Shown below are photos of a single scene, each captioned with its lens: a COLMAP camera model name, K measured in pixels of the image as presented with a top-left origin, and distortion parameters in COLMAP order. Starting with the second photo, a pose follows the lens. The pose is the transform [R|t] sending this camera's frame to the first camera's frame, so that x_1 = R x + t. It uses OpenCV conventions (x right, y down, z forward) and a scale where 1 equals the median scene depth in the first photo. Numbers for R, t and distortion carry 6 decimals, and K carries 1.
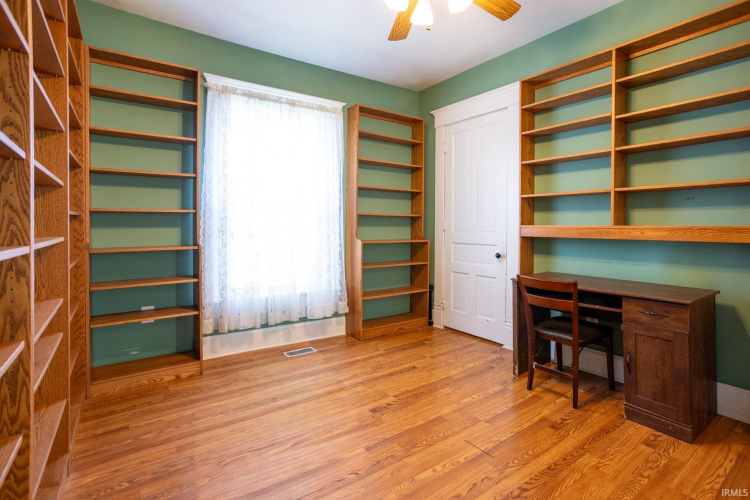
lens RADIAL K [[370.1, 0, 375.6], [0, 370.1, 236.5], [0, 0, 1]] dist [-0.052282, 0.041776]
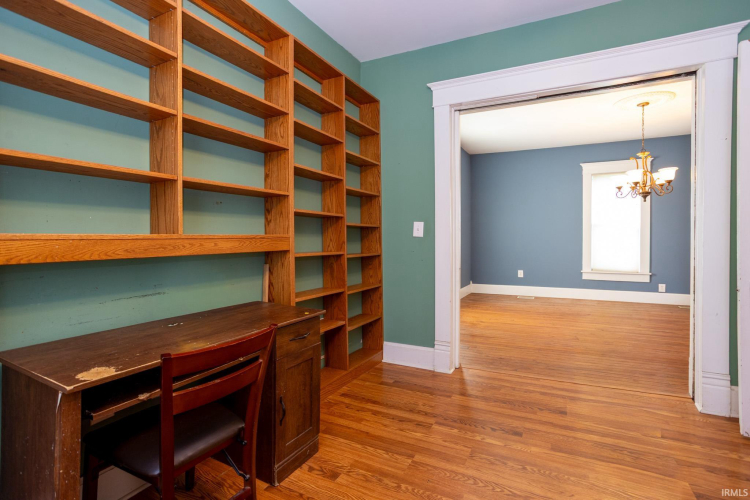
lens RADIAL K [[370.1, 0, 375.6], [0, 370.1, 236.5], [0, 0, 1]] dist [-0.052282, 0.041776]
pose [[-0.475570, -0.003239, 0.879672, -0.095770], [0.020496, 0.999681, 0.014761, -0.036051], [-0.879439, 0.025050, -0.475352, 1.290453]]
